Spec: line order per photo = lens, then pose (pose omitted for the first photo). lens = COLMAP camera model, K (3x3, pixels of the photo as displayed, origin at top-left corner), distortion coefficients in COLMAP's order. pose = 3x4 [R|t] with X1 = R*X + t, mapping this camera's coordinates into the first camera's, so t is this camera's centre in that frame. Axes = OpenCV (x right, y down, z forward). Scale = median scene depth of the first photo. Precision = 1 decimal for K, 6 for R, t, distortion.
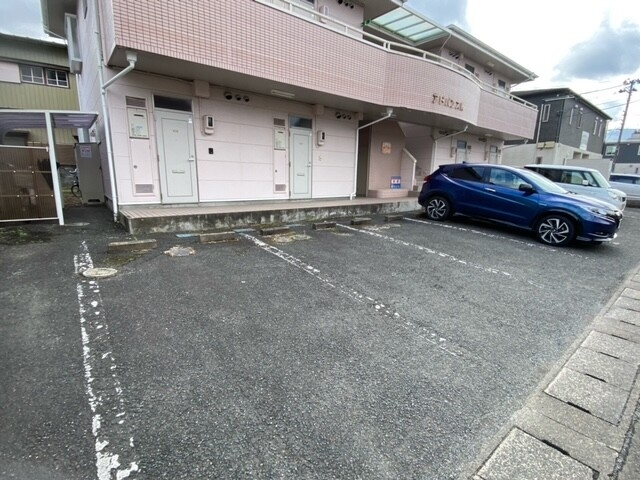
lens RADIAL K [[307.0, 0, 320.0], [0, 307.0, 240.0], [0, 0, 1]] dist [0.000546, -0.007916]
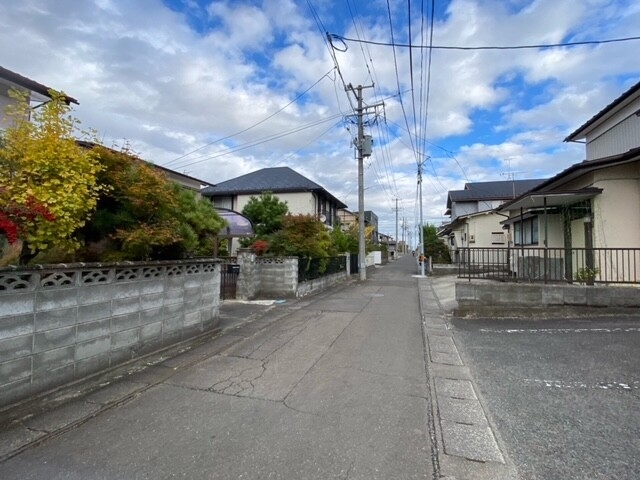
lens RADIAL K [[307.0, 0, 320.0], [0, 307.0, 240.0], [0, 0, 1]] dist [0.000546, -0.007916]
pose [[-0.823997, -0.055832, -0.563836, 1.316351], [-0.160605, 0.977333, 0.137932, -0.181855], [0.543355, 0.204211, -0.814287, 0.976648]]
